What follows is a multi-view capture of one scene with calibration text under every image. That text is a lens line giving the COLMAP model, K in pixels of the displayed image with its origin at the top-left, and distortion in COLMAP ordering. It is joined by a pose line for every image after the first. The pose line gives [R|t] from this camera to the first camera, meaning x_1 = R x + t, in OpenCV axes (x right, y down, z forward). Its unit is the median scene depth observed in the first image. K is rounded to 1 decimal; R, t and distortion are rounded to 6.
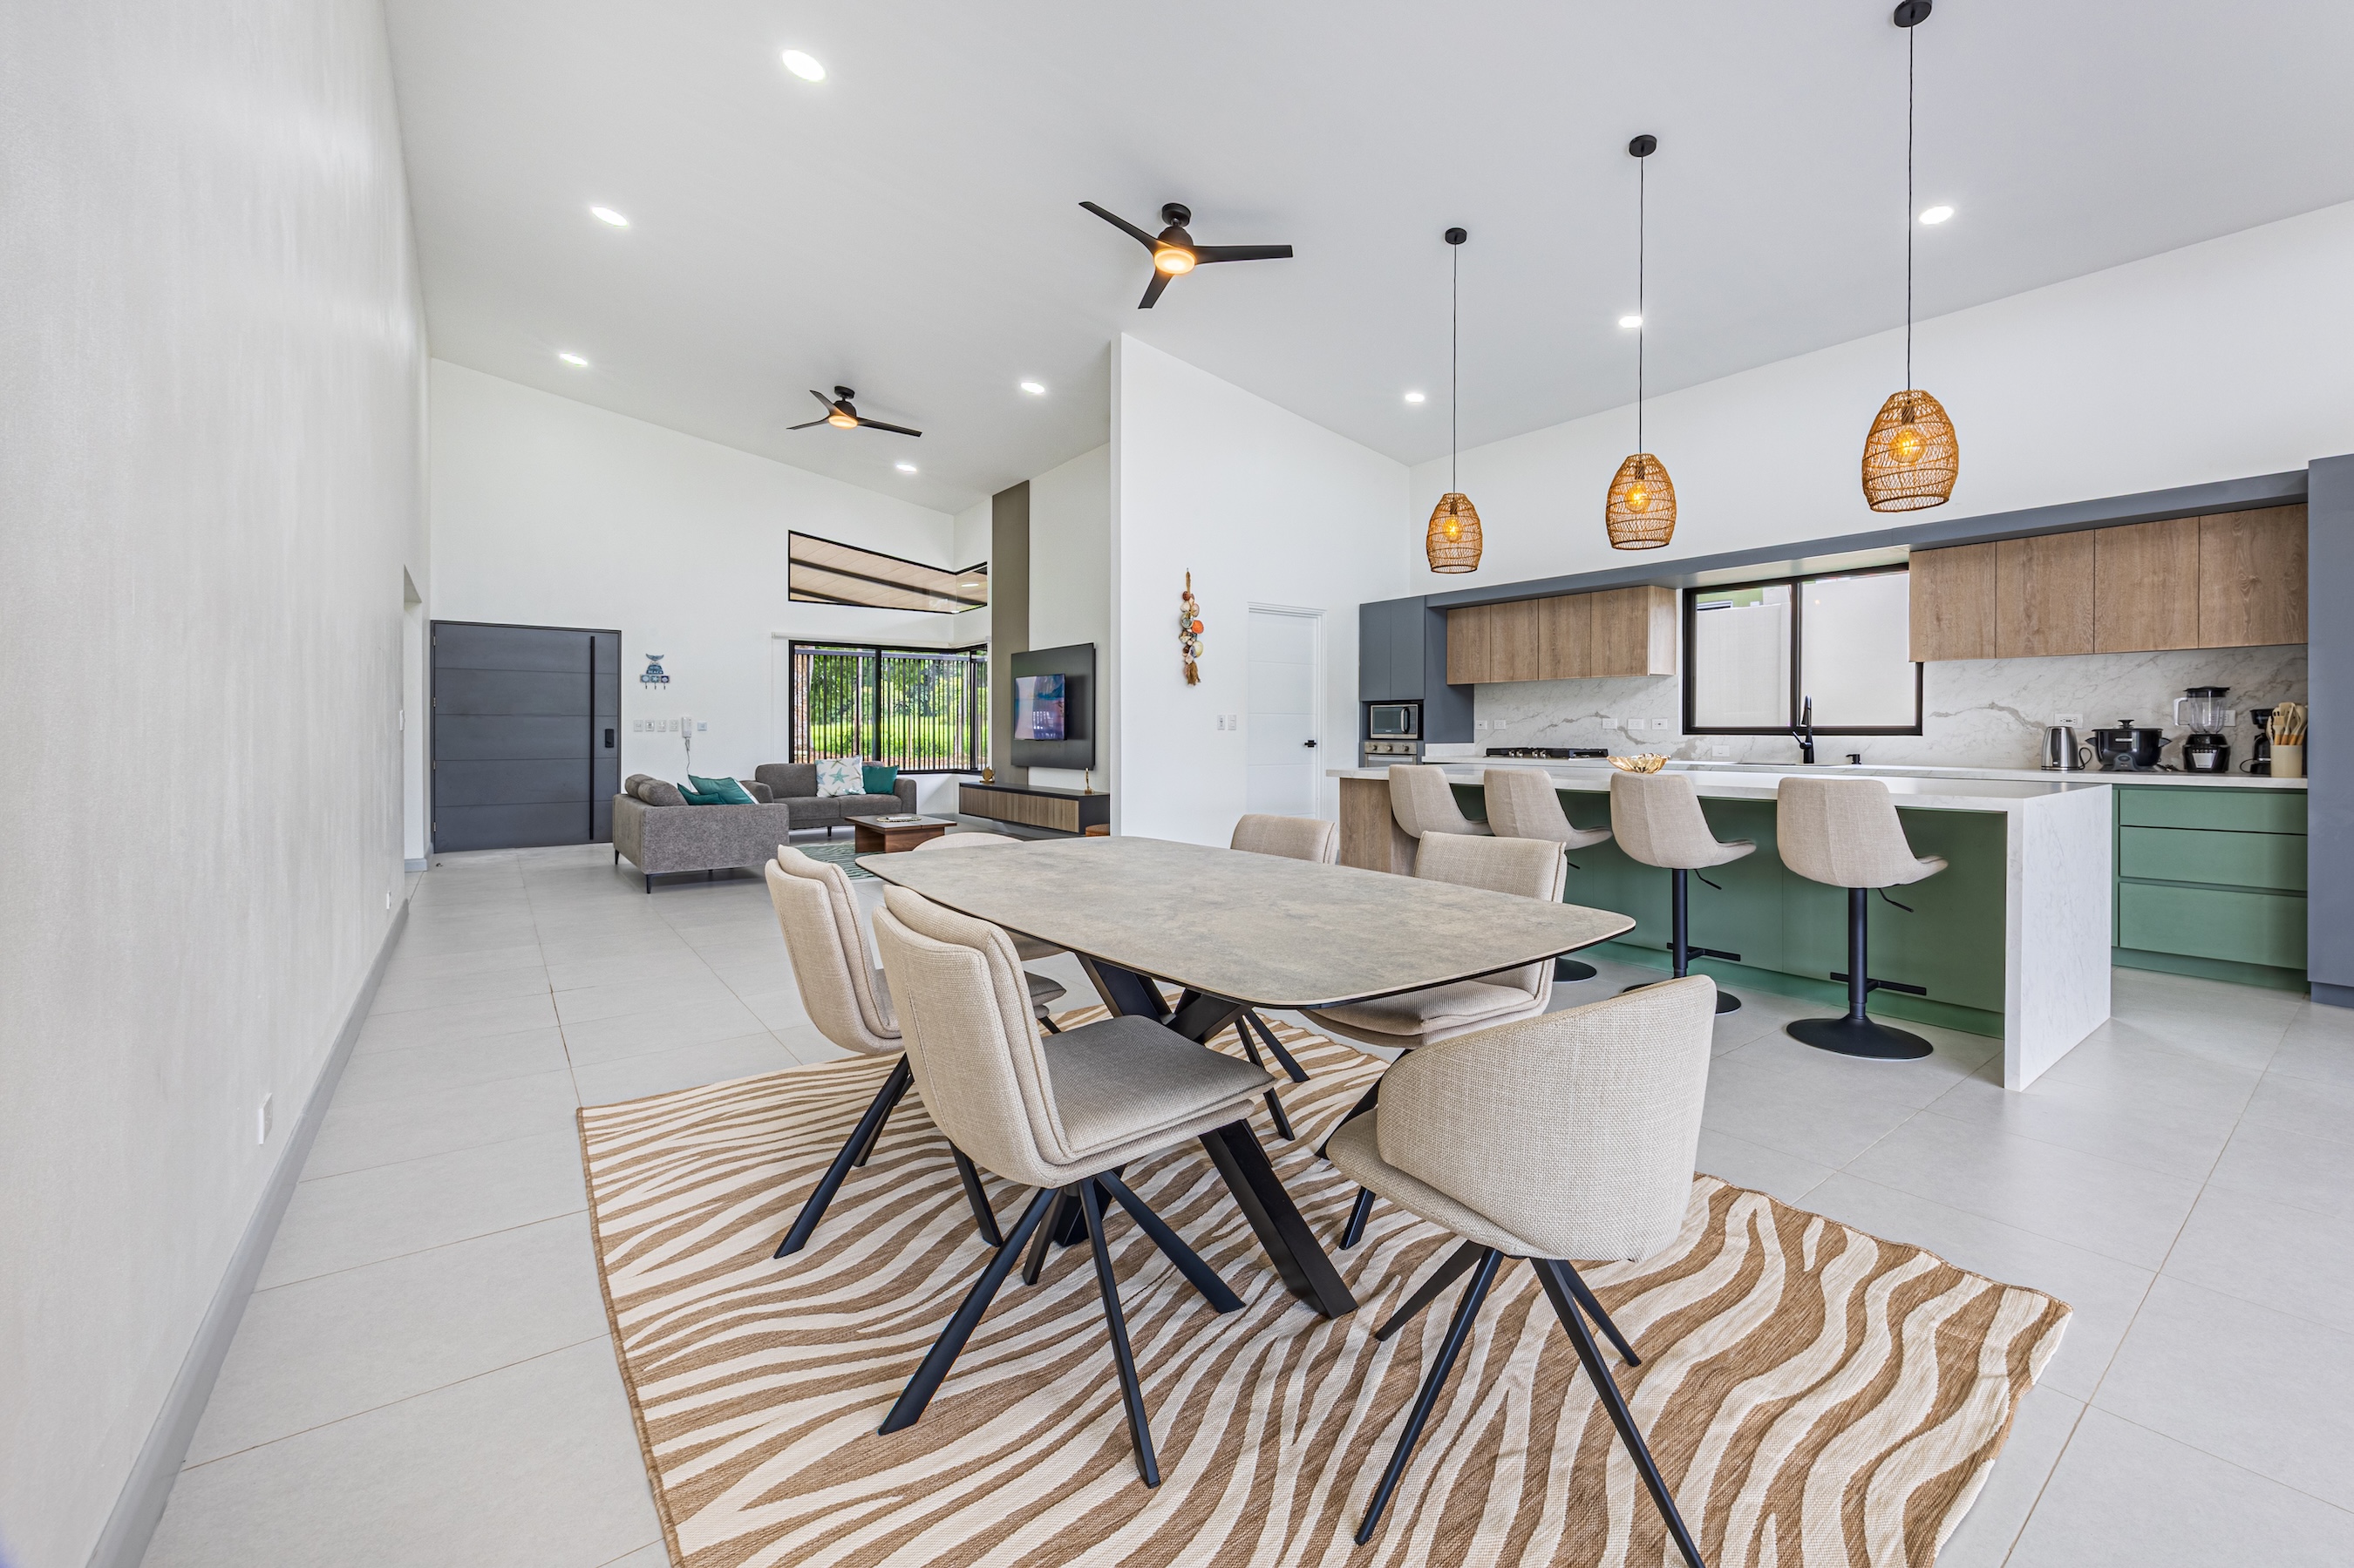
lens RADIAL K [[931.4, 0, 1178.9], [0, 931.4, 725.9], [0, 0, 1]] dist [-0.003095, 0.000233]
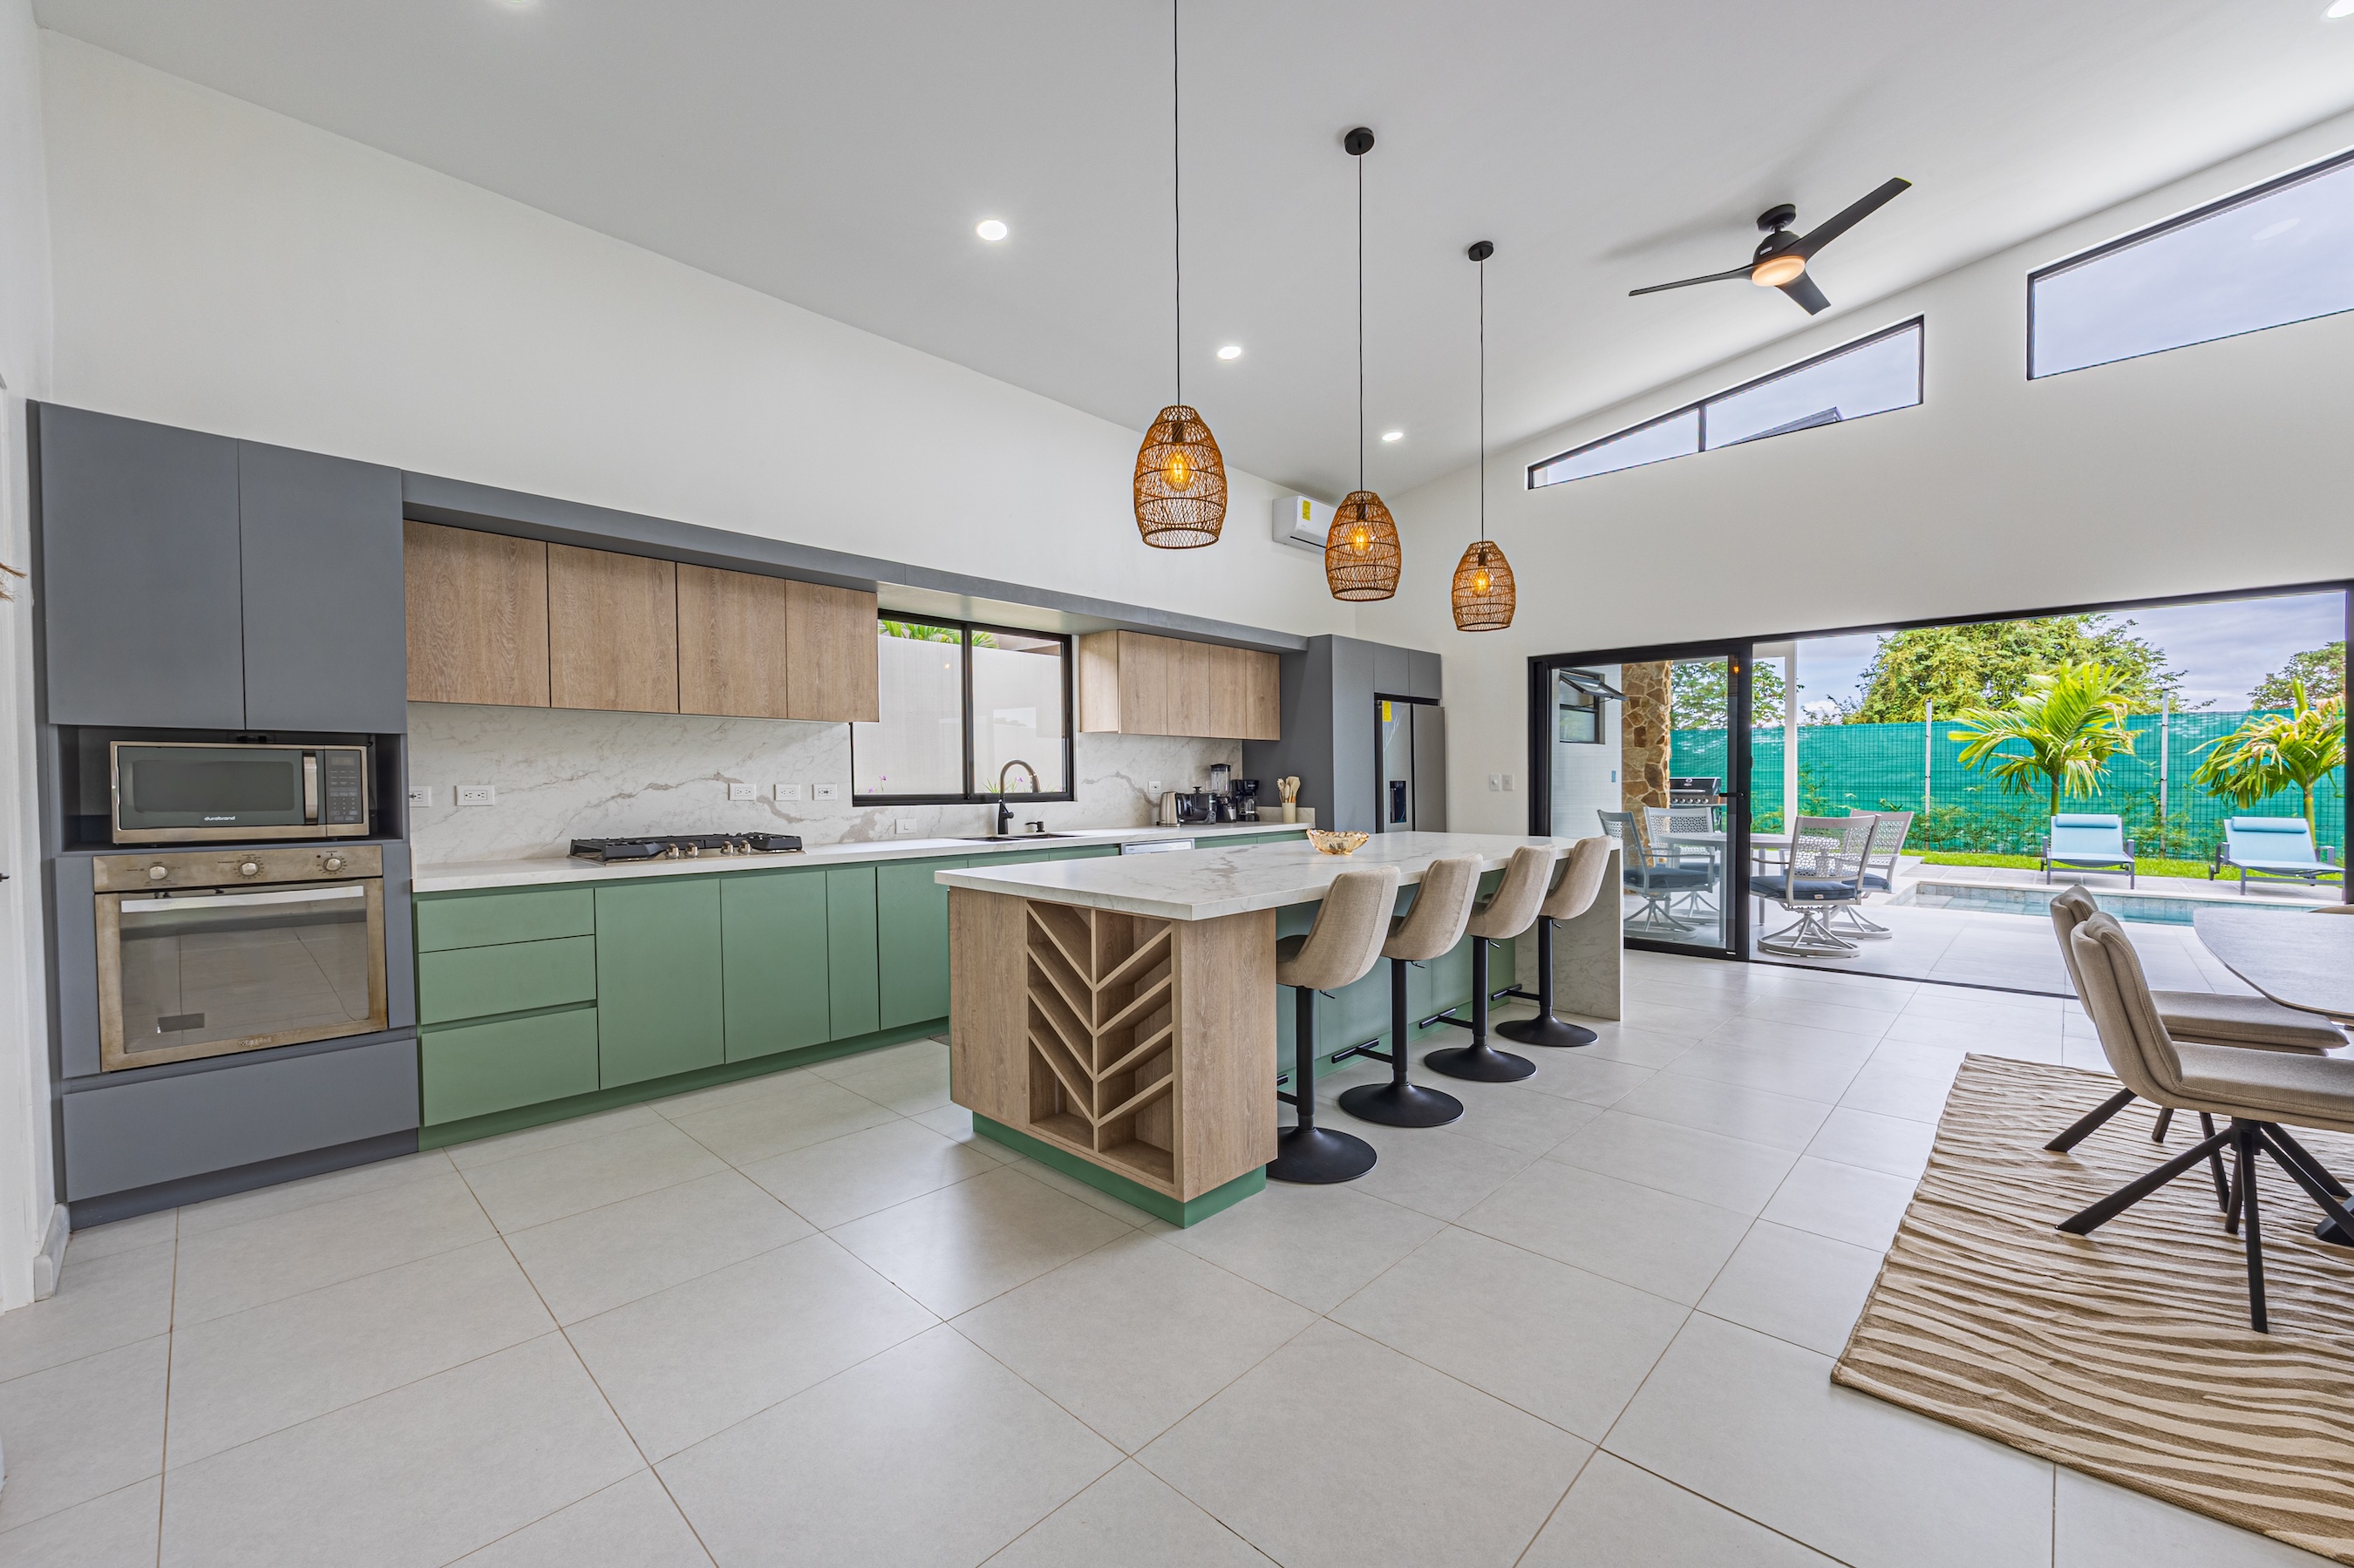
lens RADIAL K [[931.4, 0, 1243.4], [0, 931.4, 792.7], [0, 0, 1]] dist [-0.003095, 0.000233]
pose [[-0.205431, -0.011216, 0.978607, -0.222694], [0.001064, 0.999931, 0.011684, -0.009280], [-0.978671, 0.003441, -0.205405, 0.839840]]
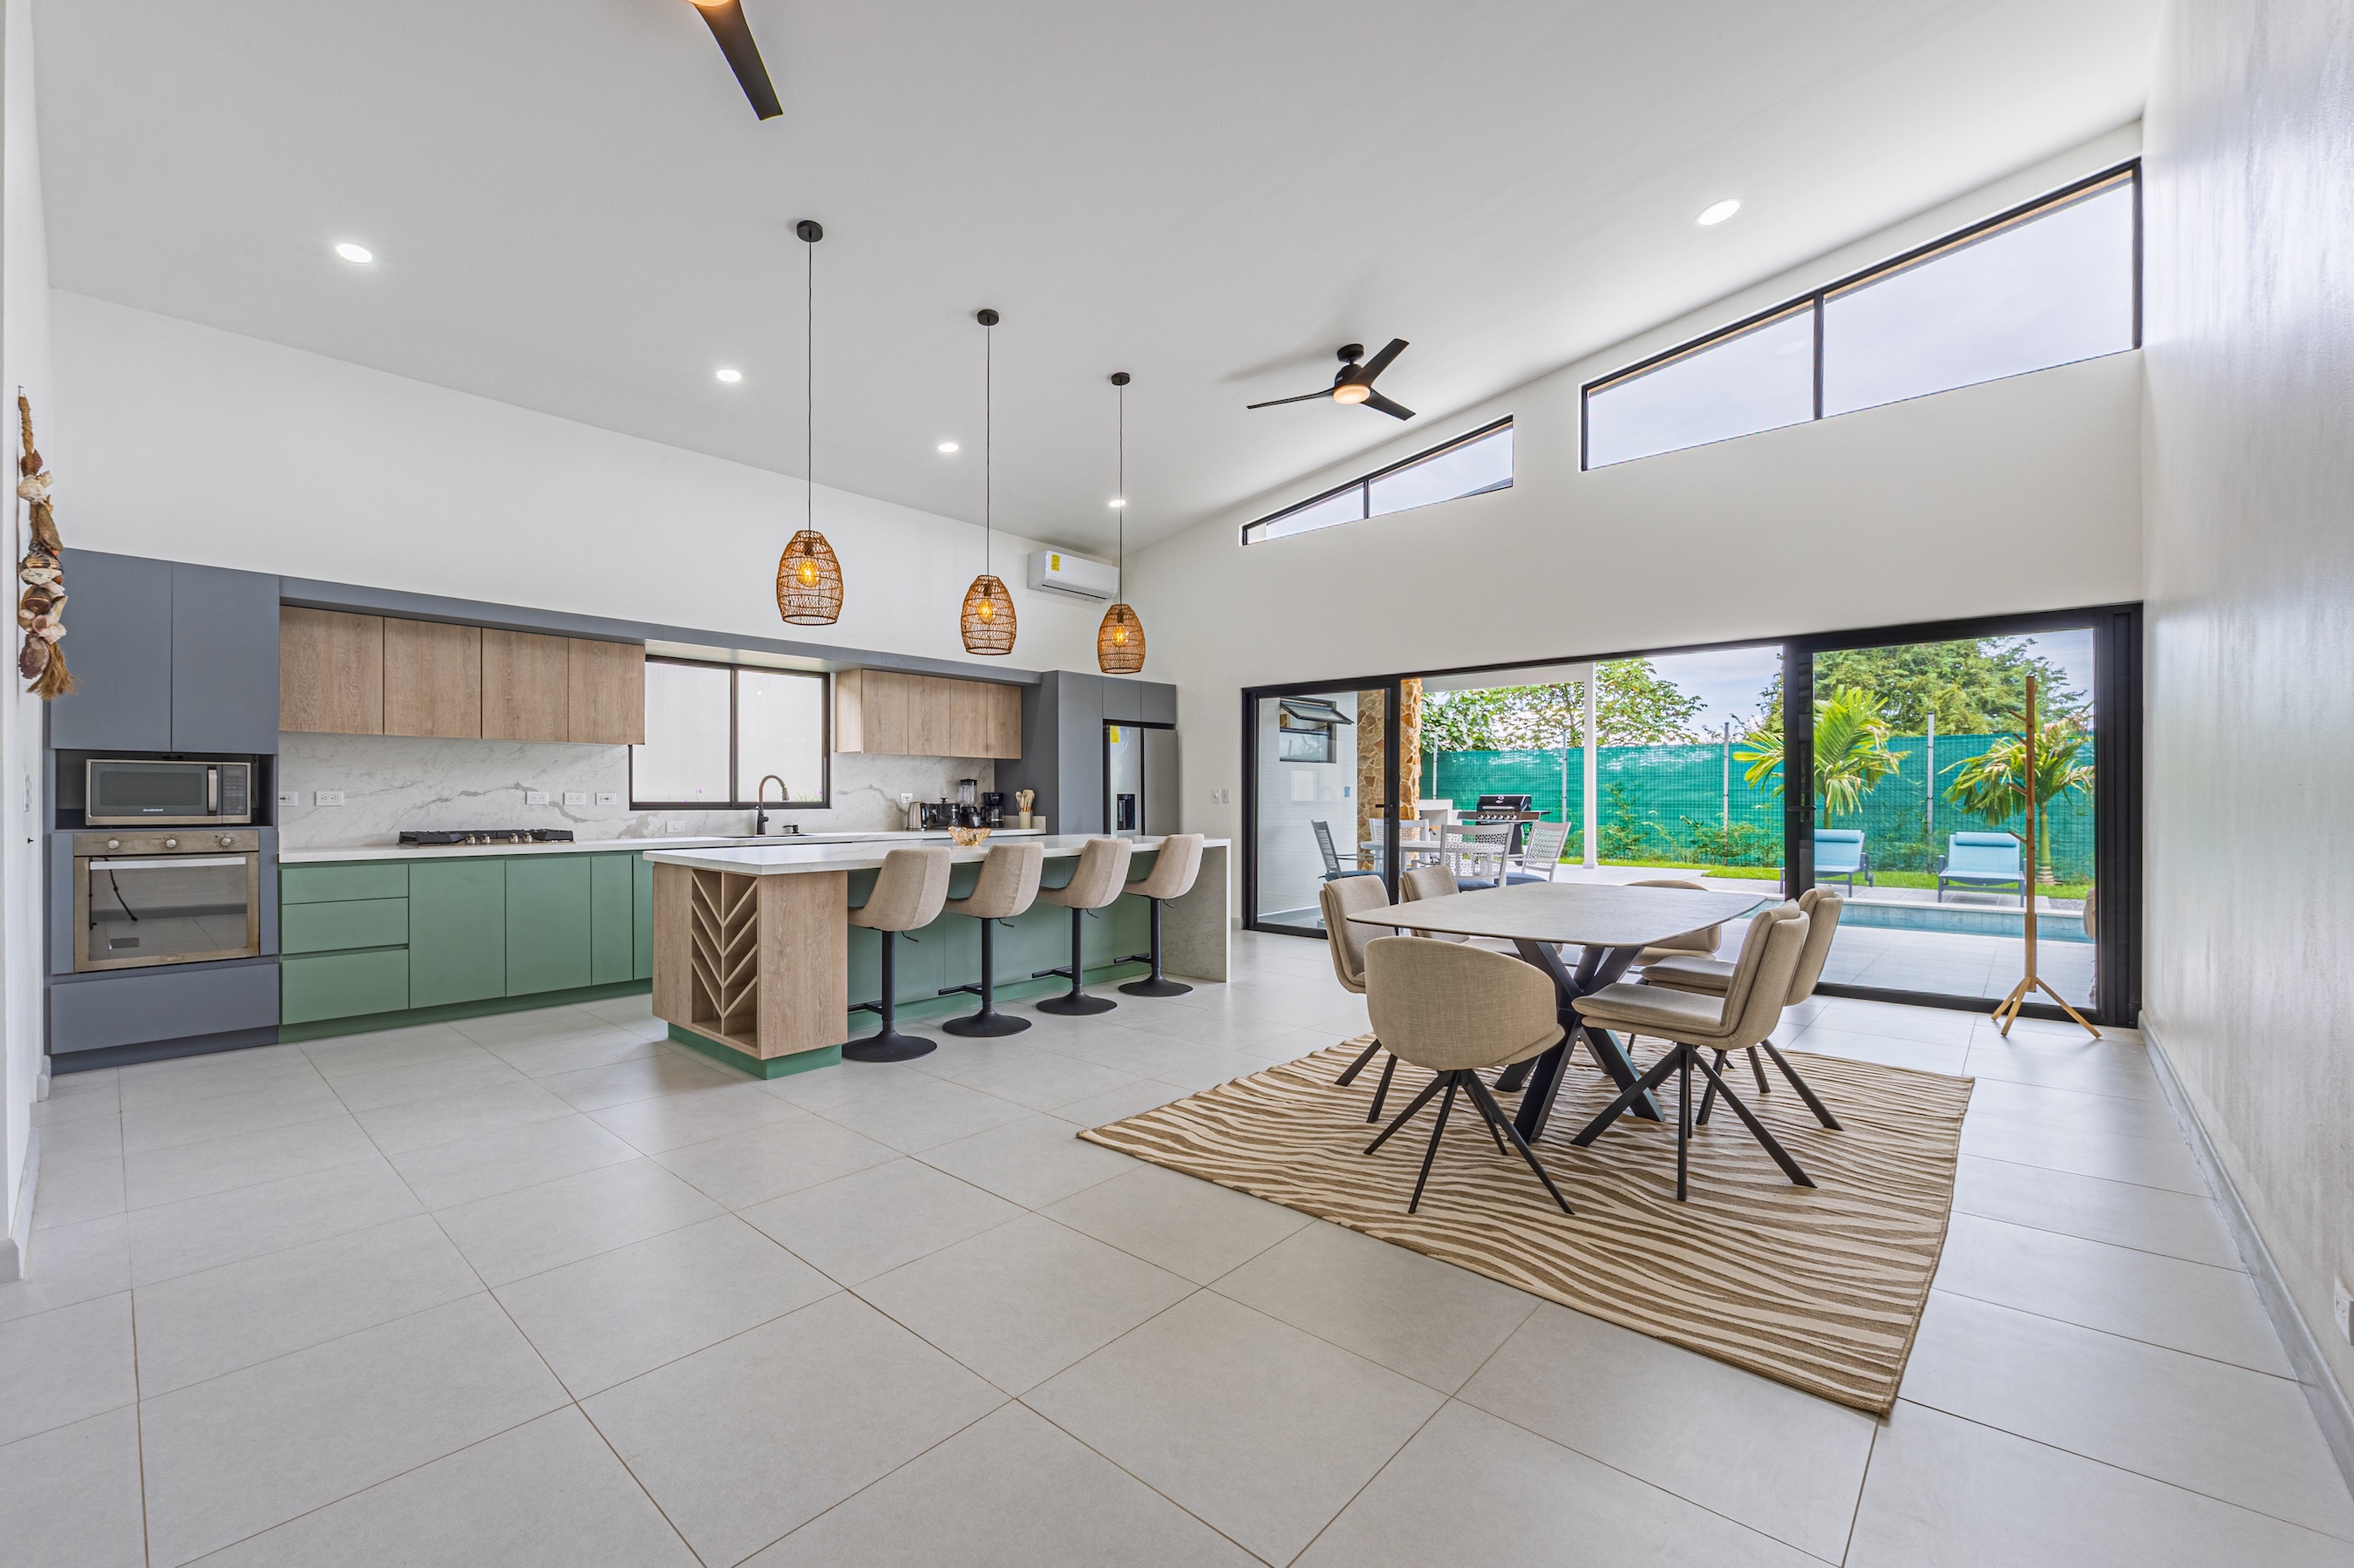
lens RADIAL K [[978.3, 0, 1158.0], [0, 978.3, 787.5], [0, 0, 1]] dist [-0.000718, -0.000641]
pose [[-0.187985, 0.013215, 0.982083, -0.496930], [-0.002696, 0.999899, -0.013971, -0.001344], [-0.982168, -0.005274, -0.187930, 0.660699]]
